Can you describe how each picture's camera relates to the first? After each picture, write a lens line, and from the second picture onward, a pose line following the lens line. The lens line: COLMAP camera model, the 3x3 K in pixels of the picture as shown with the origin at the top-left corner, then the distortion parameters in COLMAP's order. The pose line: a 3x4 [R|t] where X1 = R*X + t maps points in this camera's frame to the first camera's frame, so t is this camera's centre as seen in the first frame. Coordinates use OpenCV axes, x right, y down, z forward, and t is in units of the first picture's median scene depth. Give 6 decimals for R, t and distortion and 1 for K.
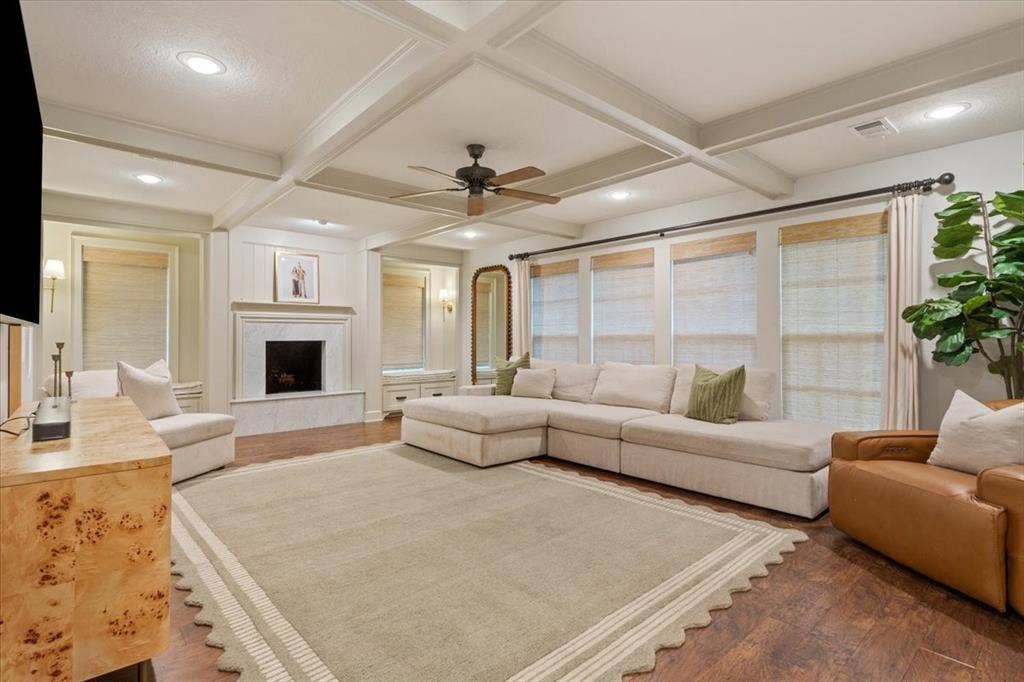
lens RADIAL K [[499.3, 0, 513.5], [0, 499.3, 339.5], [0, 0, 1]] dist [0.002607, 0.000197]
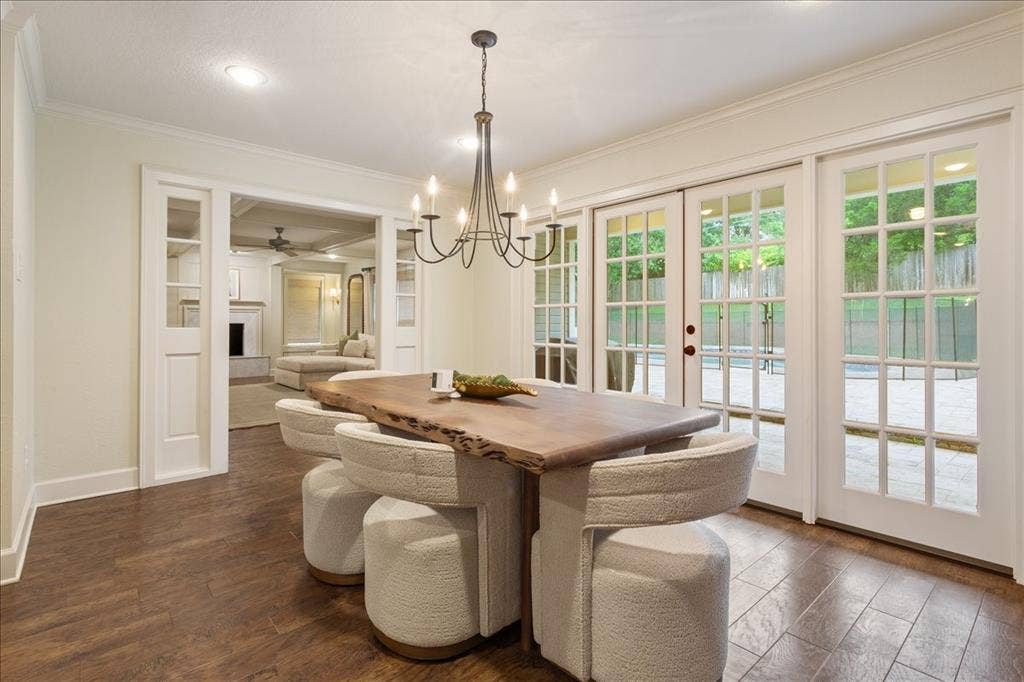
lens RADIAL K [[499.3, 0, 511.0], [0, 499.3, 318.8], [0, 0, 1]] dist [0.002607, 0.000197]
pose [[0.999752, 0.000407, -0.022264, 0.486503], [-0.000627, 0.999951, -0.009854, 0.003156], [0.022259, 0.009866, 0.999704, -0.540828]]
